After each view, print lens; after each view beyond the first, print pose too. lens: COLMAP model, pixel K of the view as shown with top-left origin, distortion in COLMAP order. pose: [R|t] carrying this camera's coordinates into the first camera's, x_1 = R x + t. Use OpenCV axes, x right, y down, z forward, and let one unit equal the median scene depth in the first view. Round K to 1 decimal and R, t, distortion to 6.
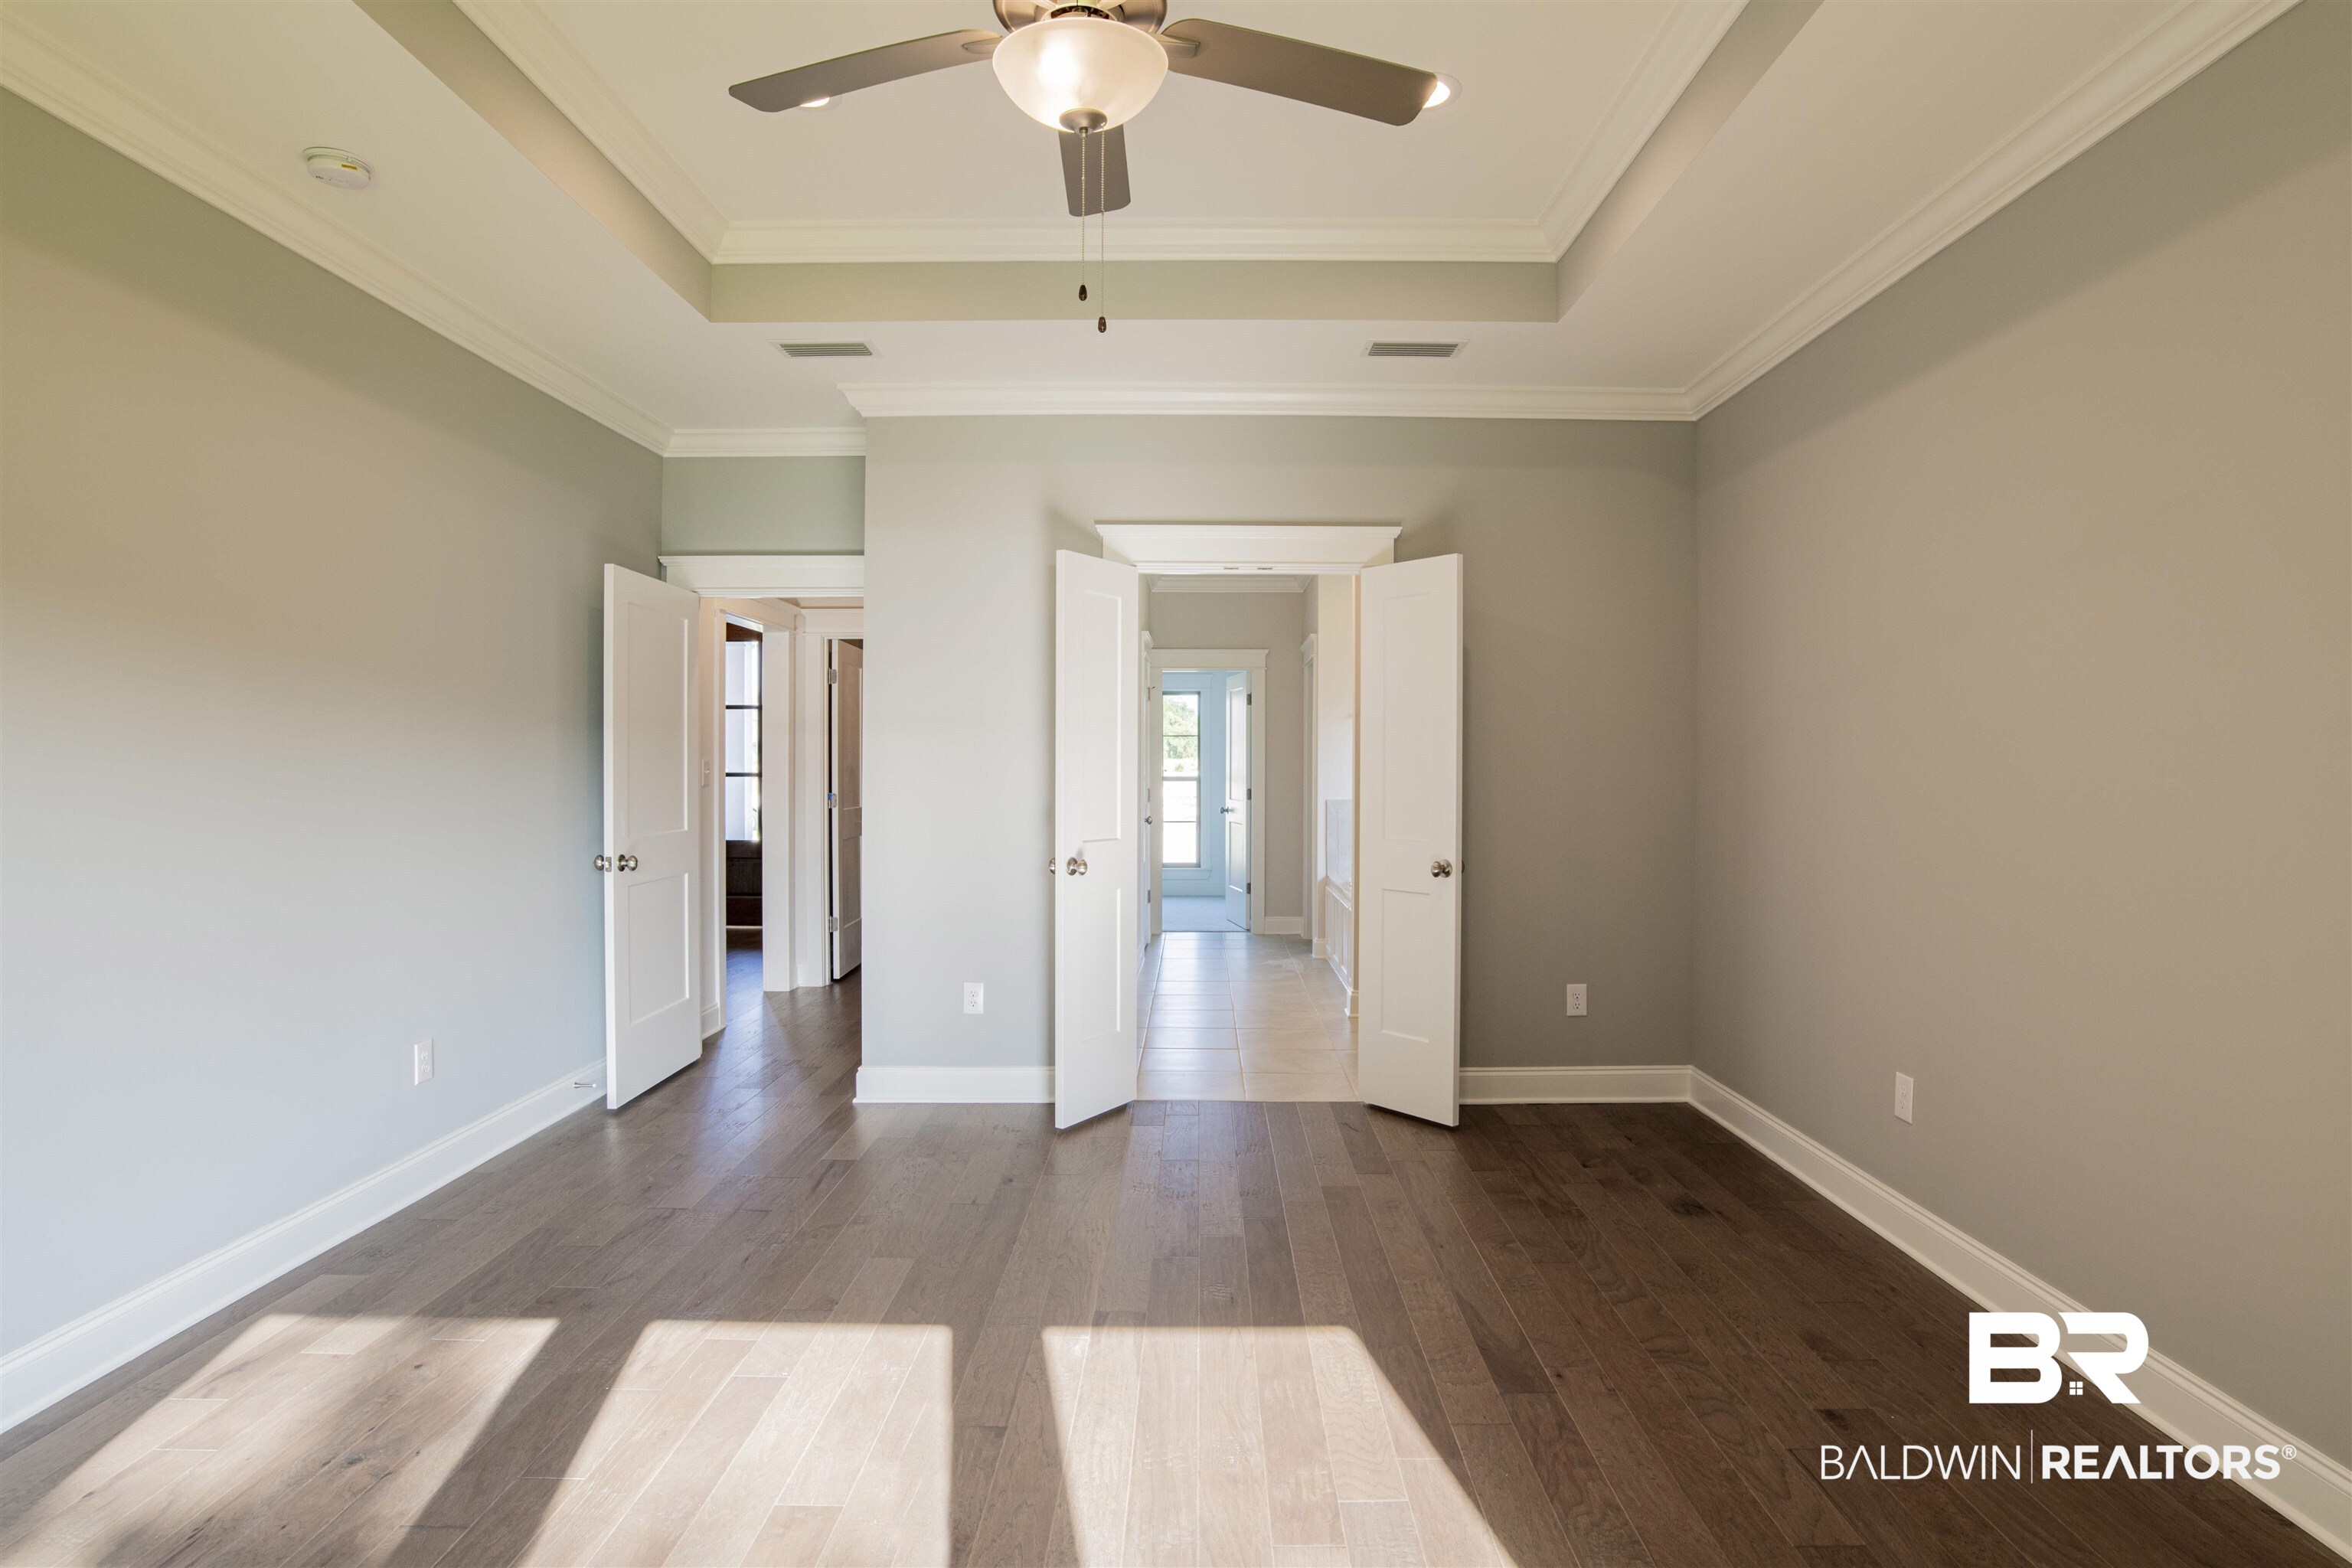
lens RADIAL K [[1238.7, 0, 1187.7], [0, 1238.7, 774.5], [0, 0, 1]] dist [-0.021297, -0.000112]
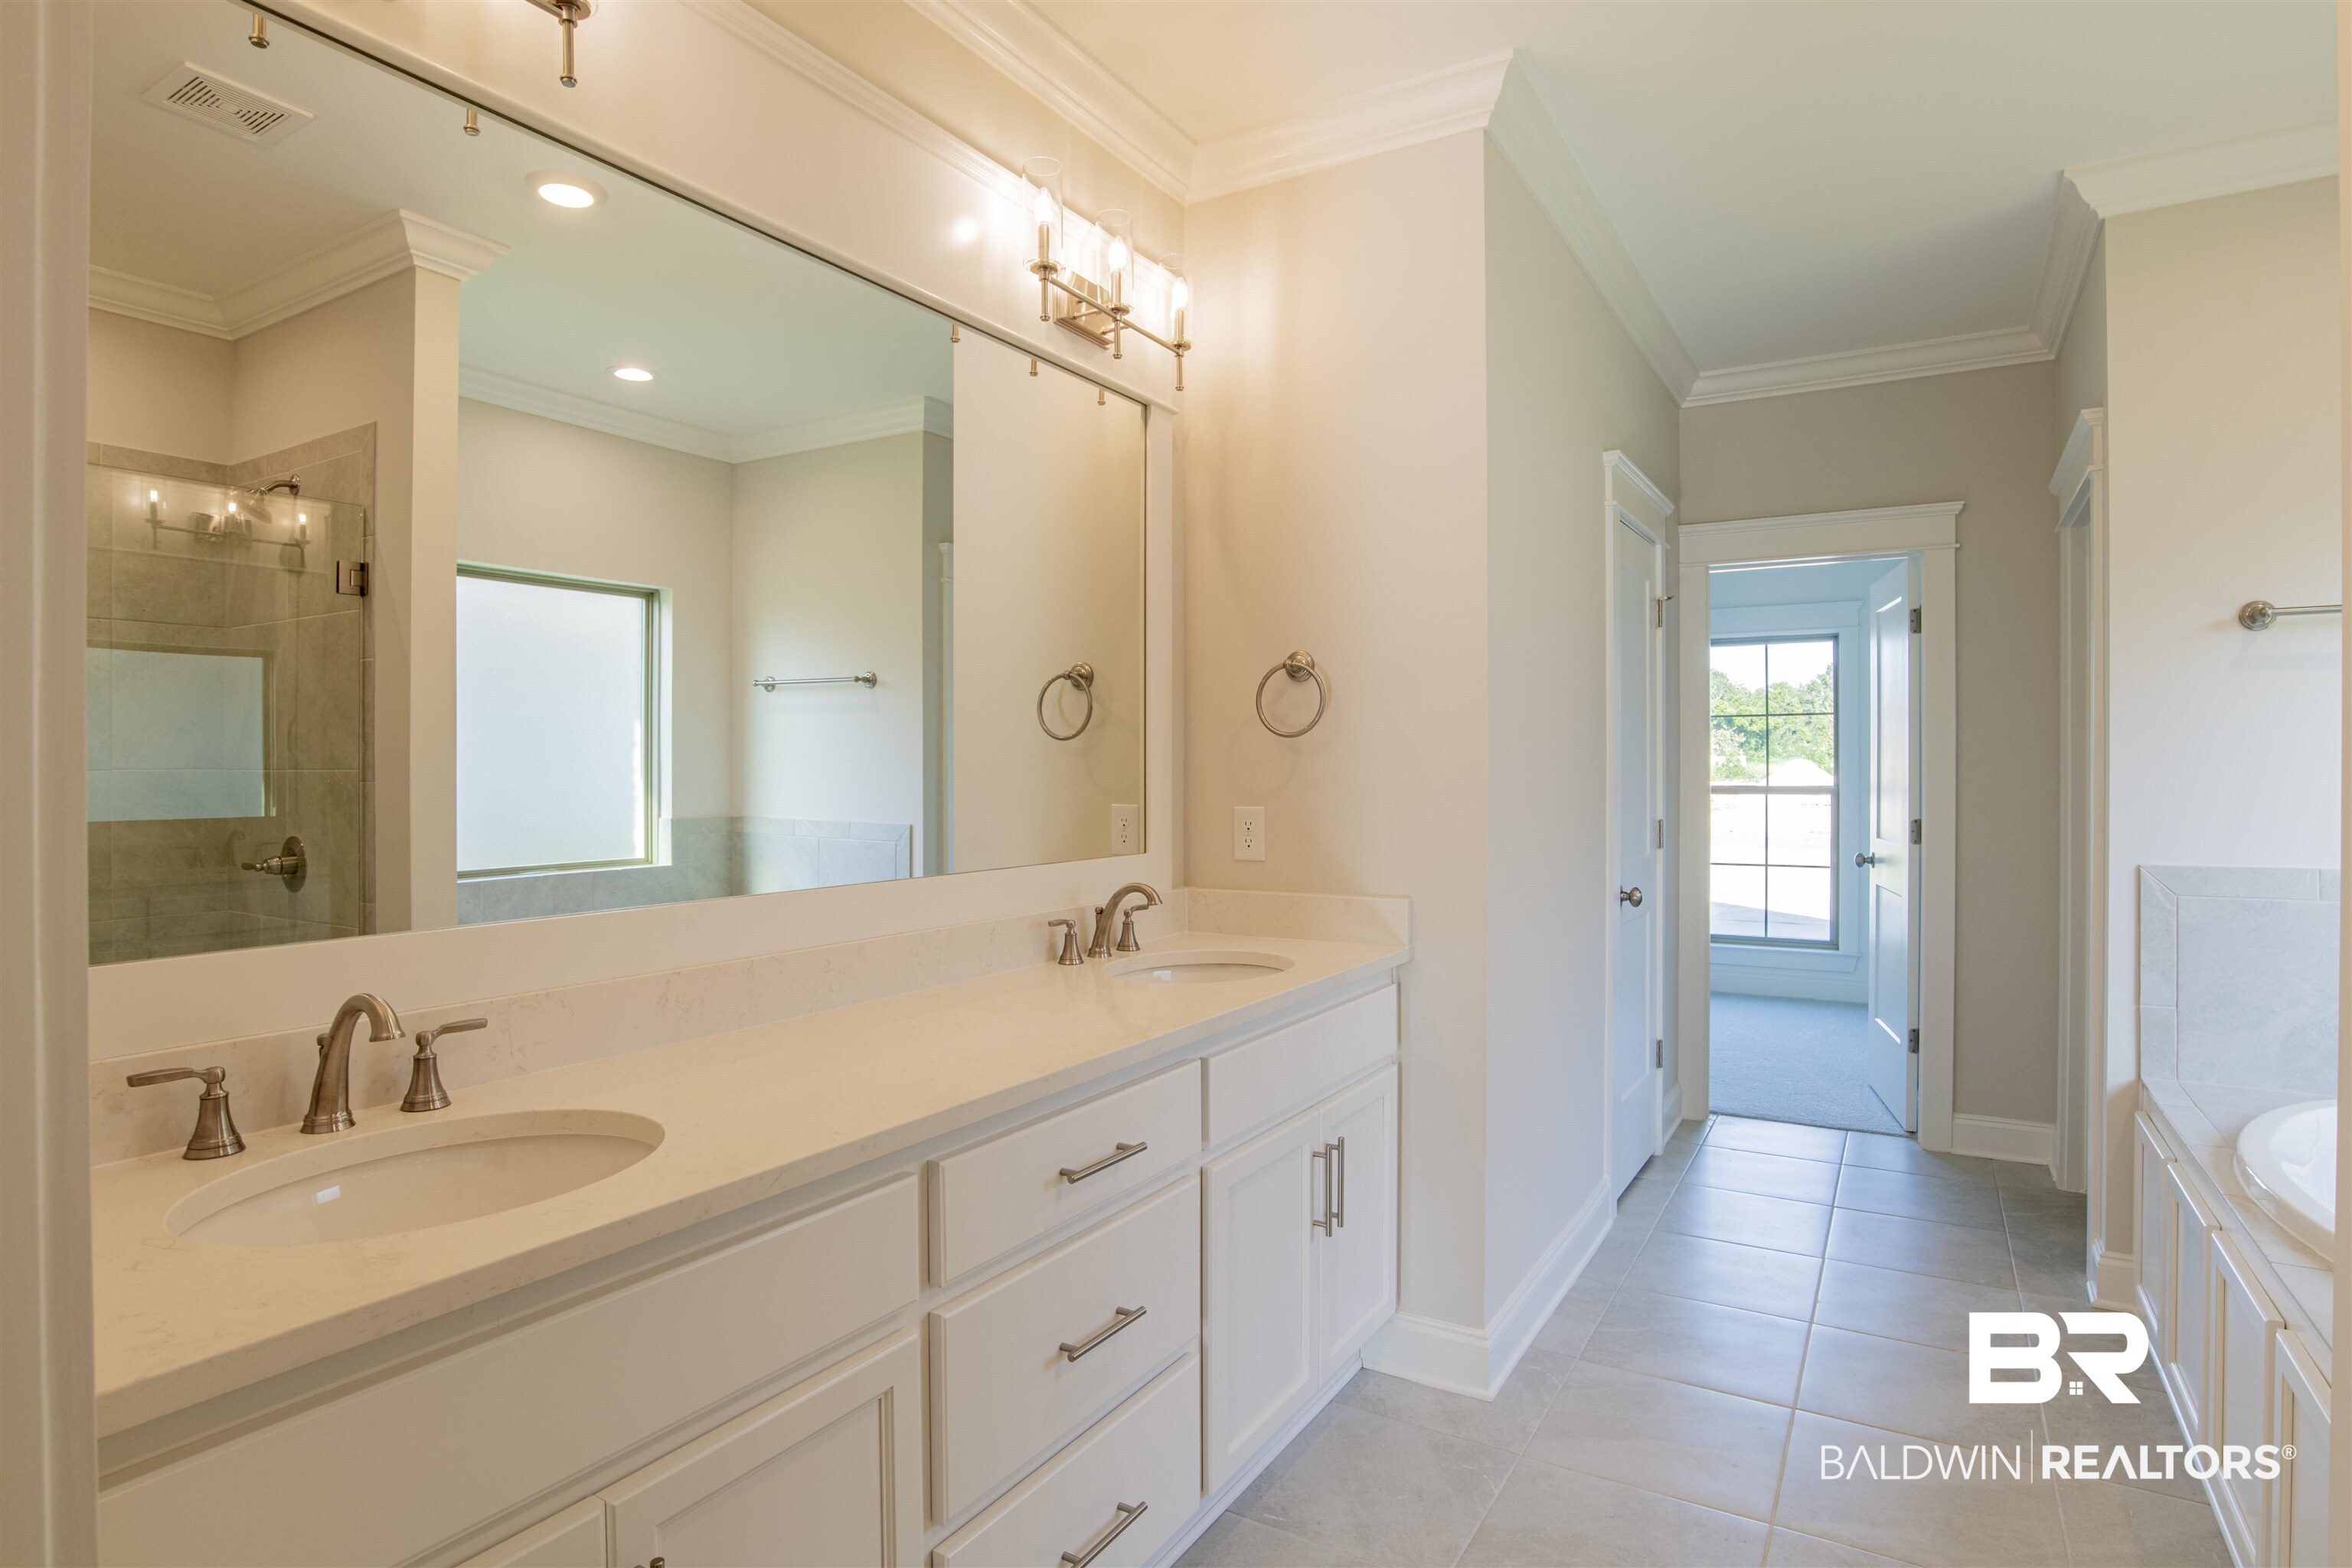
lens RADIAL K [[1238.7, 0, 1187.7], [0, 1238.7, 774.5], [0, 0, 1]] dist [-0.021297, -0.000112]
pose [[0.865682, -0.000623, -0.500594, 0.044283], [0.001082, 0.999999, 0.000626, -0.005619], [0.500593, -0.001084, 0.865682, 0.480766]]
